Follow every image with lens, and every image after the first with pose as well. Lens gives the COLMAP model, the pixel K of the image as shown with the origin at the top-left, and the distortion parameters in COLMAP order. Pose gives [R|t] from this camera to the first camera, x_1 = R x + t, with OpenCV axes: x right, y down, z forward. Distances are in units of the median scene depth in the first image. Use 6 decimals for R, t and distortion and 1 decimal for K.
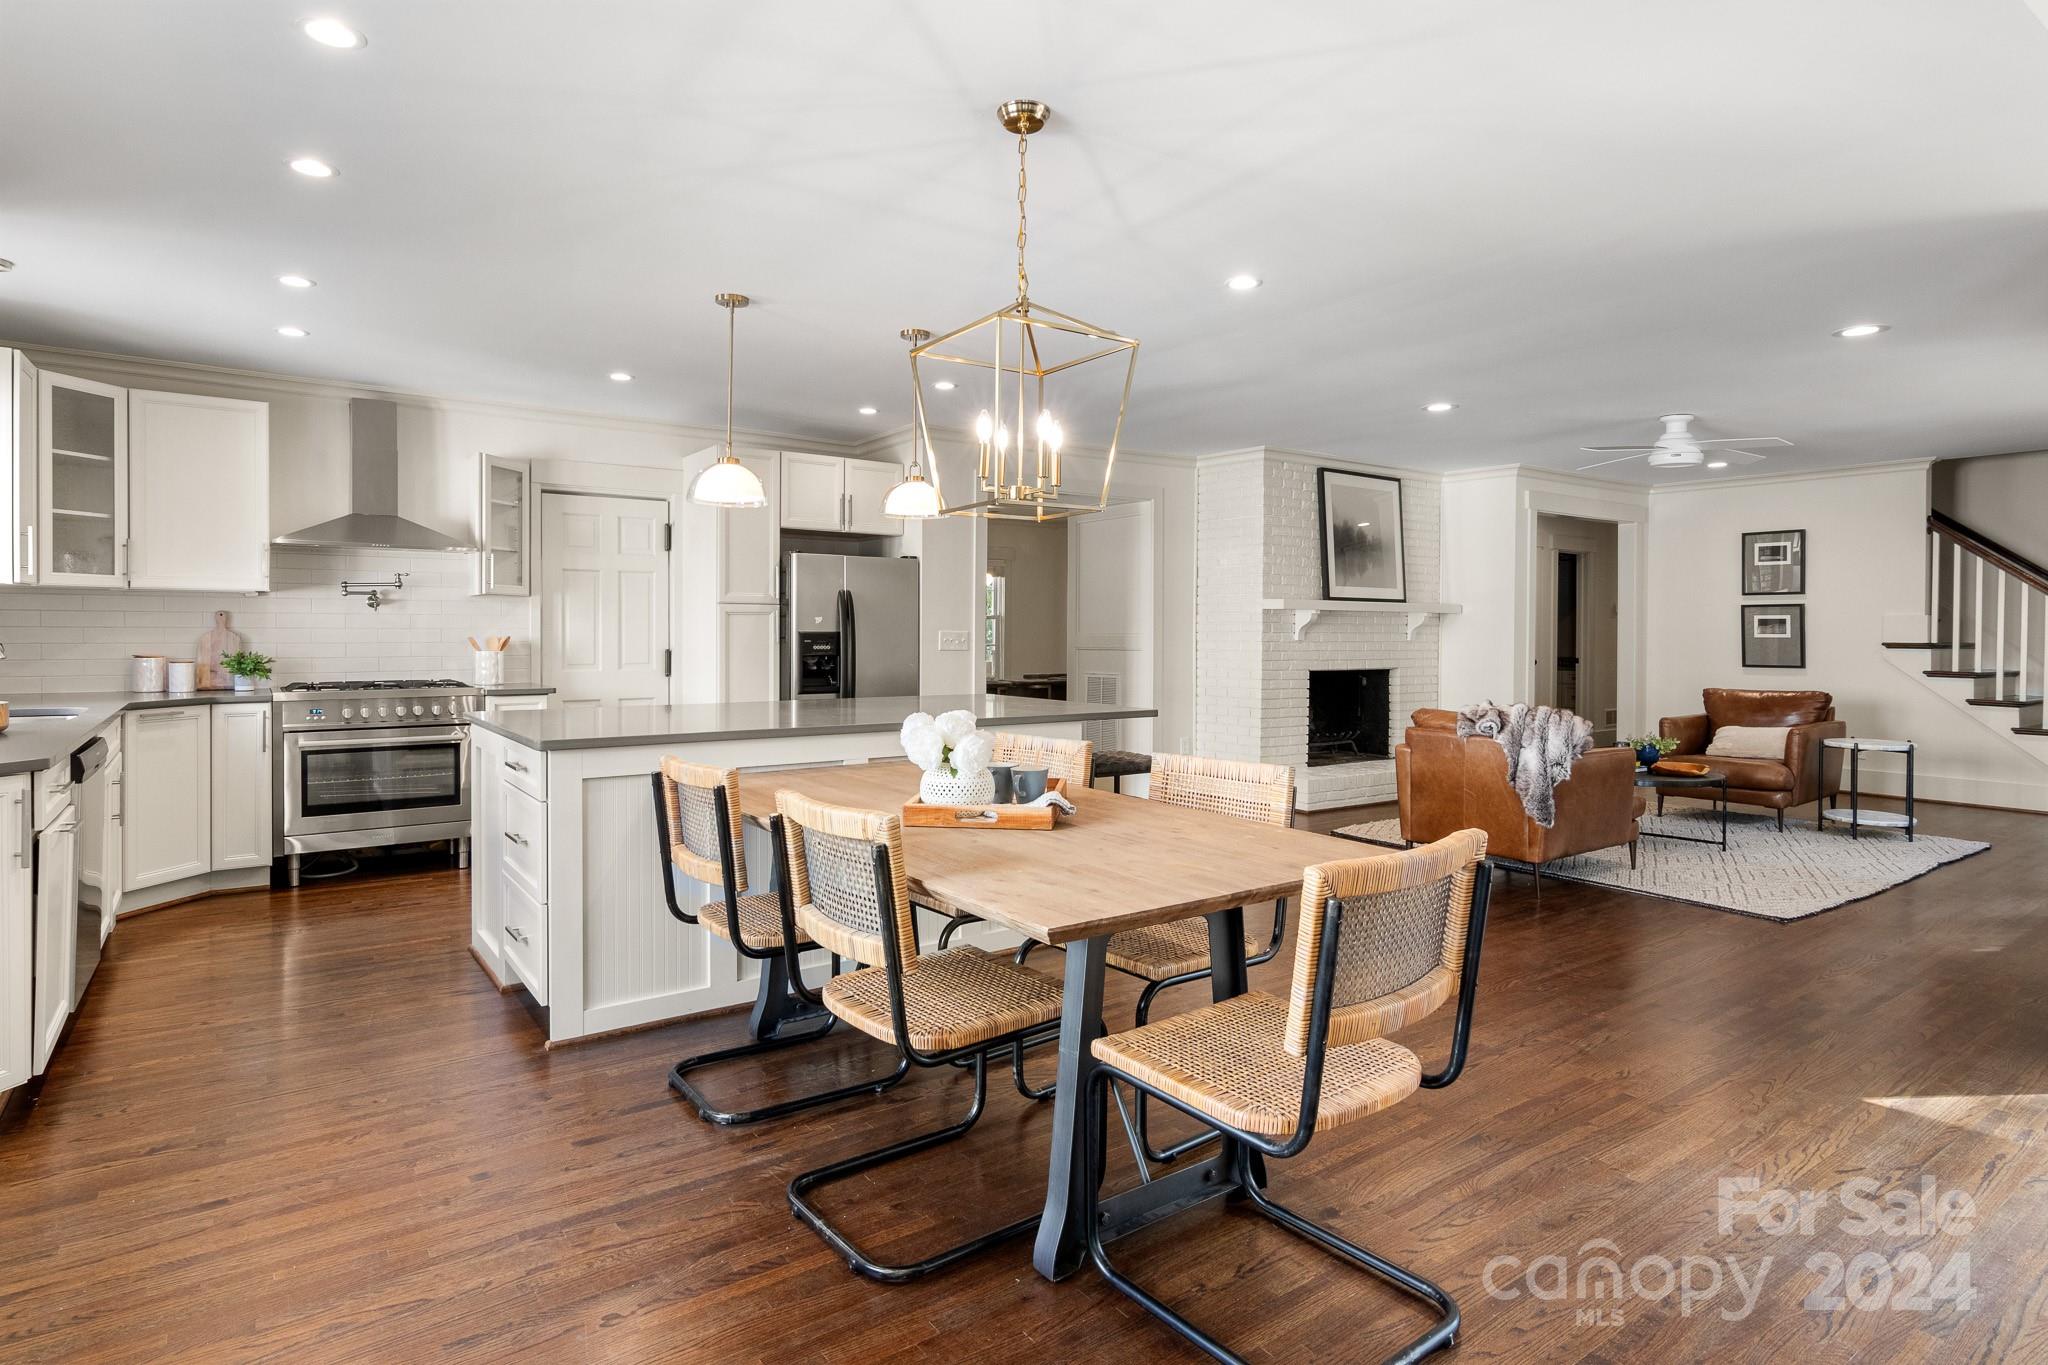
lens RADIAL K [[1084.3, 0, 1021.8], [0, 1084.3, 642.5], [0, 0, 1]] dist [-0.001746, 0.001036]
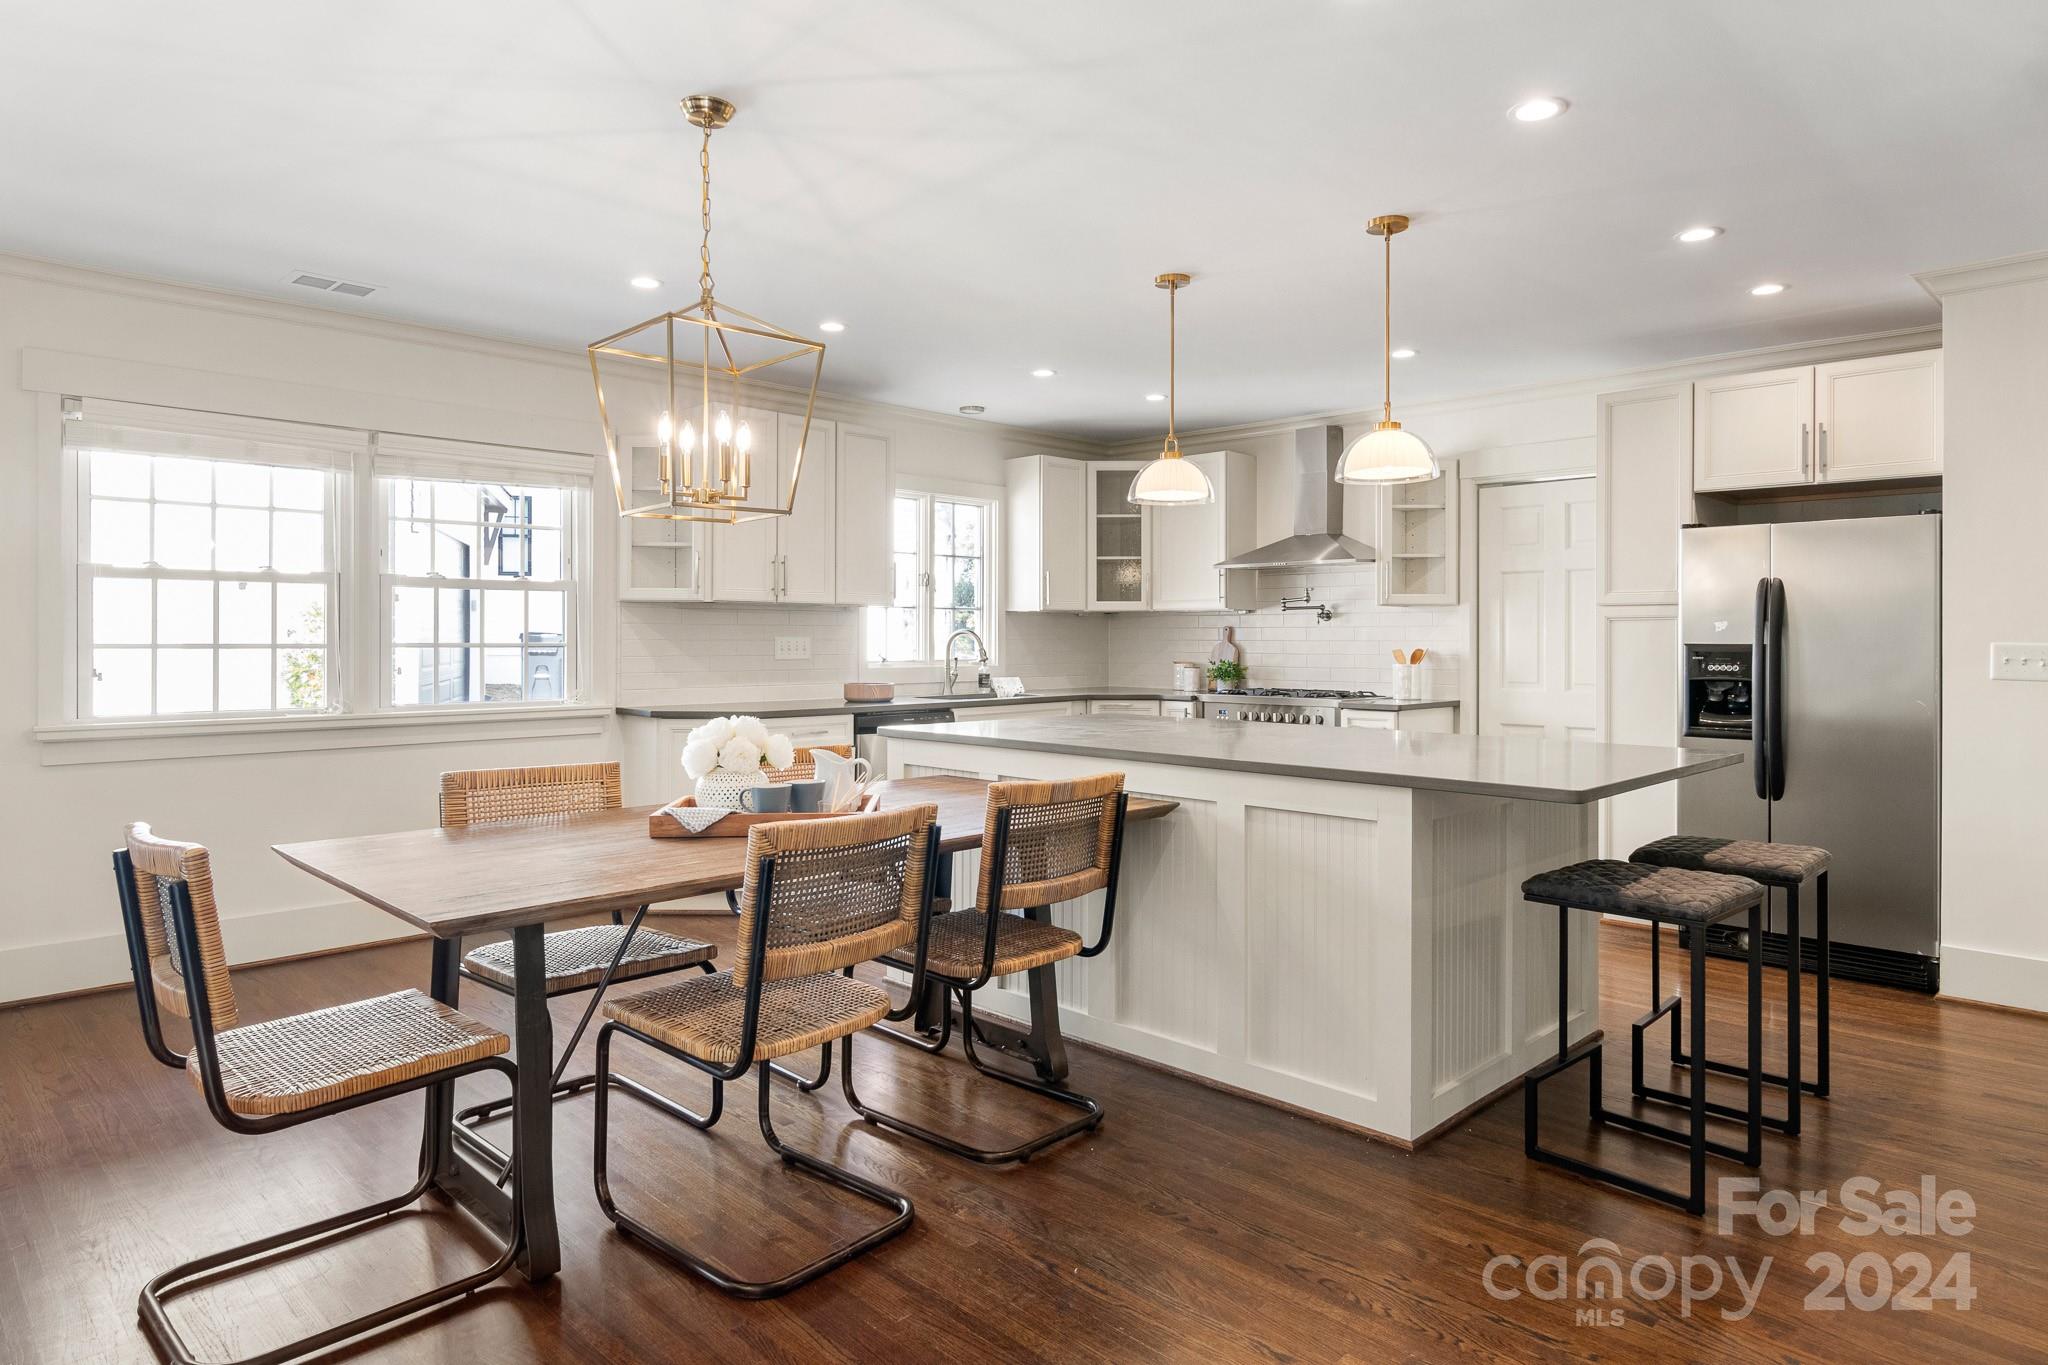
lens RADIAL K [[1205.5, 0, 1019.3], [0, 1205.5, 639.5], [0, 0, 1]] dist [0.025851, 0.000398]
pose [[0.161001, -0.004288, -0.986945, 0.555274], [-0.015212, 0.999861, -0.006826, -0.001636], [0.986837, 0.016112, 0.160914, 0.547414]]
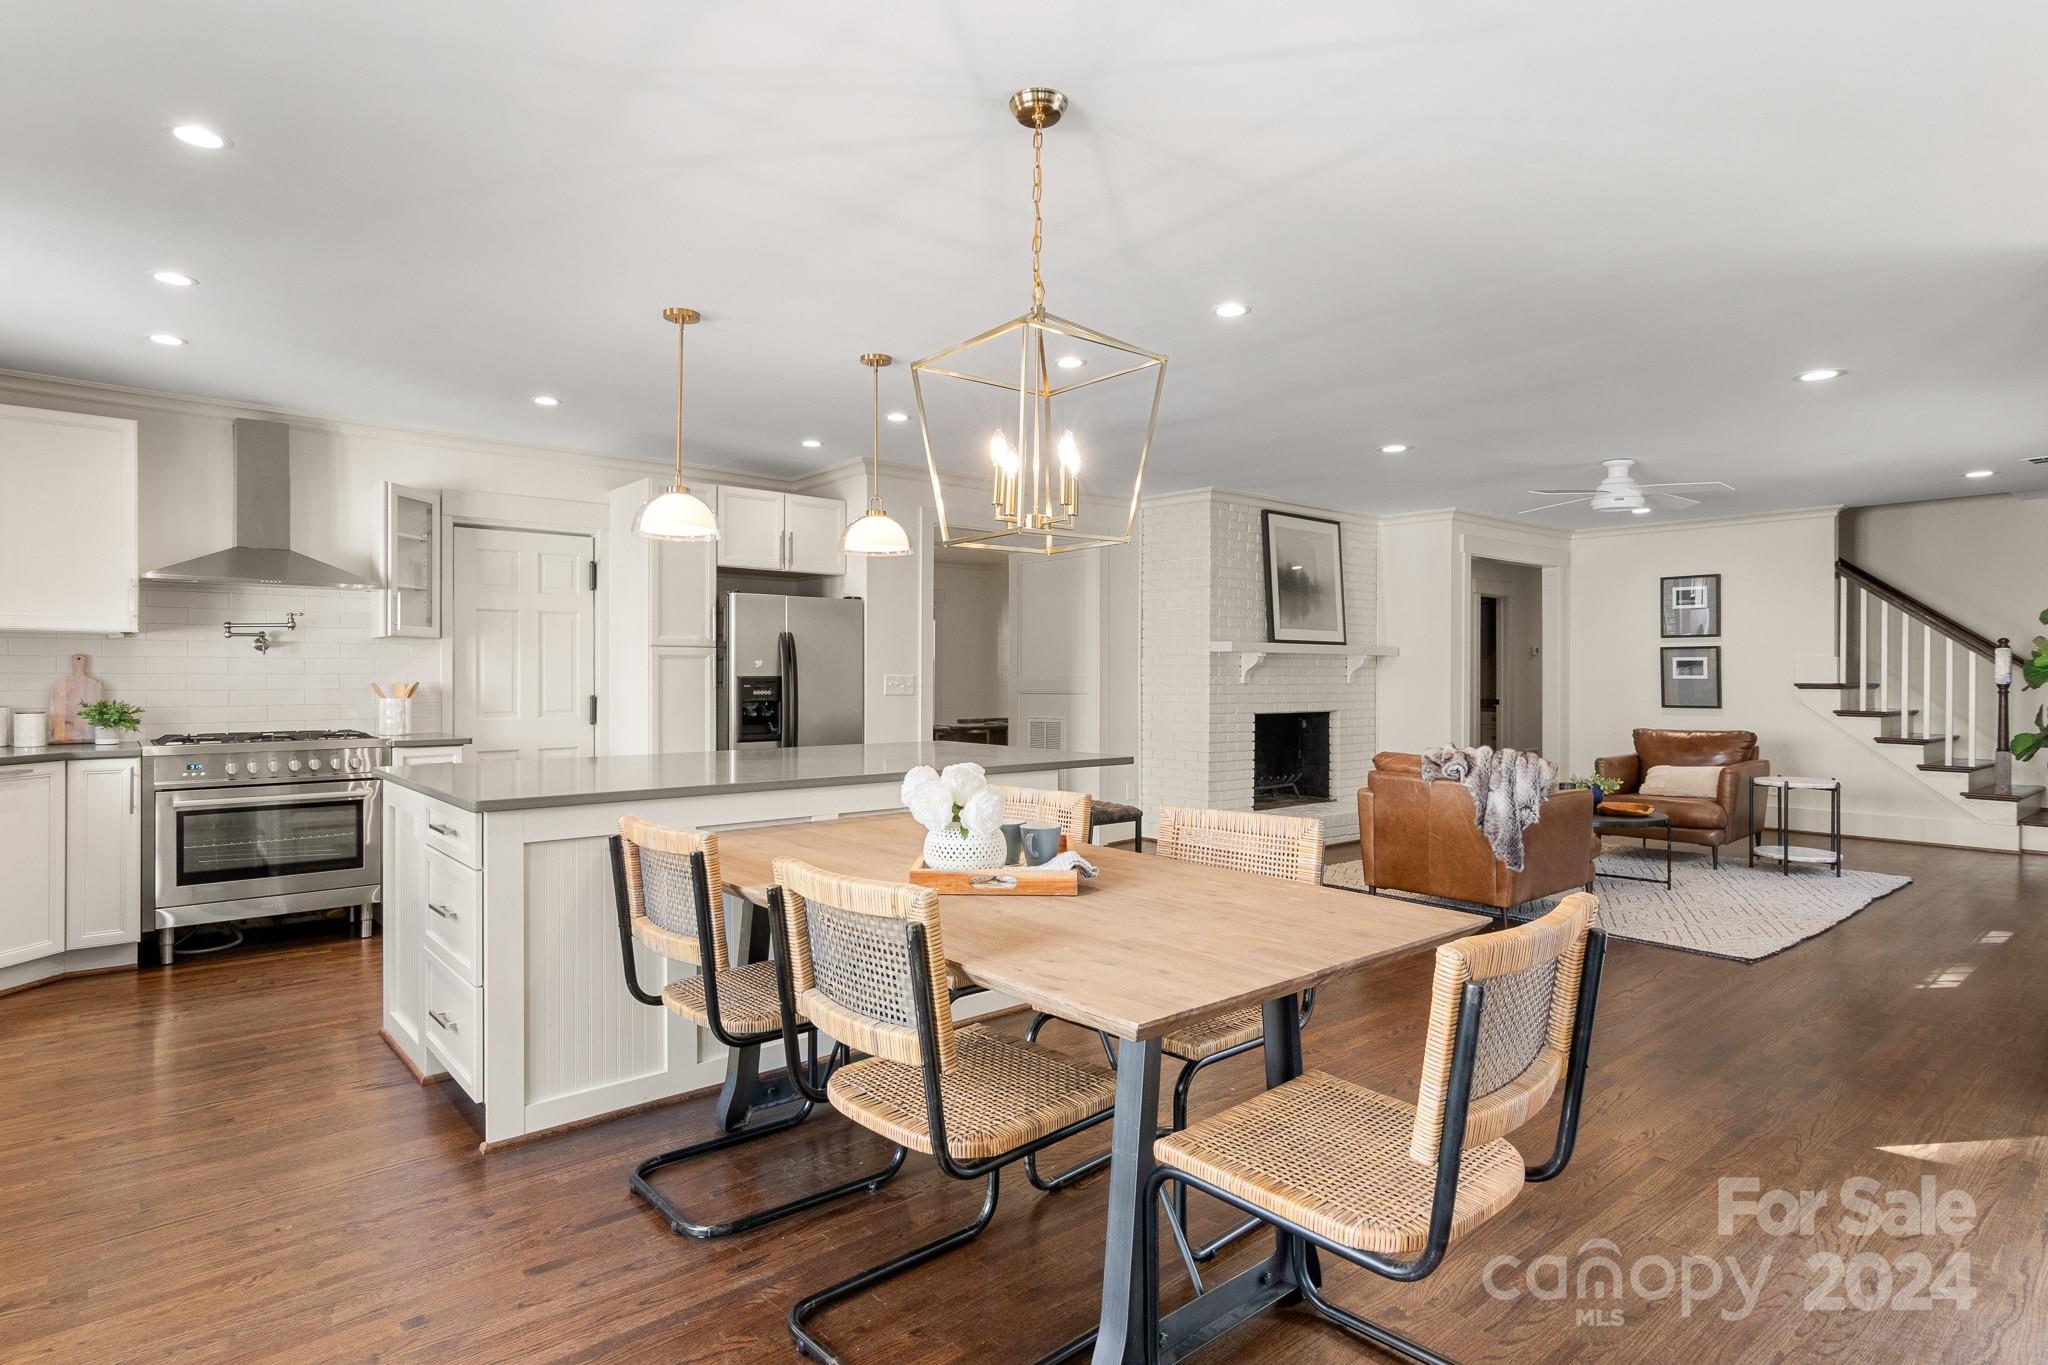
lens RADIAL K [[1075.9, 0, 1023.4], [0, 1075.9, 677.2], [0, 0, 1]] dist [0.000849, 0.006198]
pose [[0.996313, -0.003100, 0.085740, -0.044612], [0.003782, 0.999962, -0.007801, -0.000868], [-0.085712, 0.008097, 0.996287, 0.053208]]
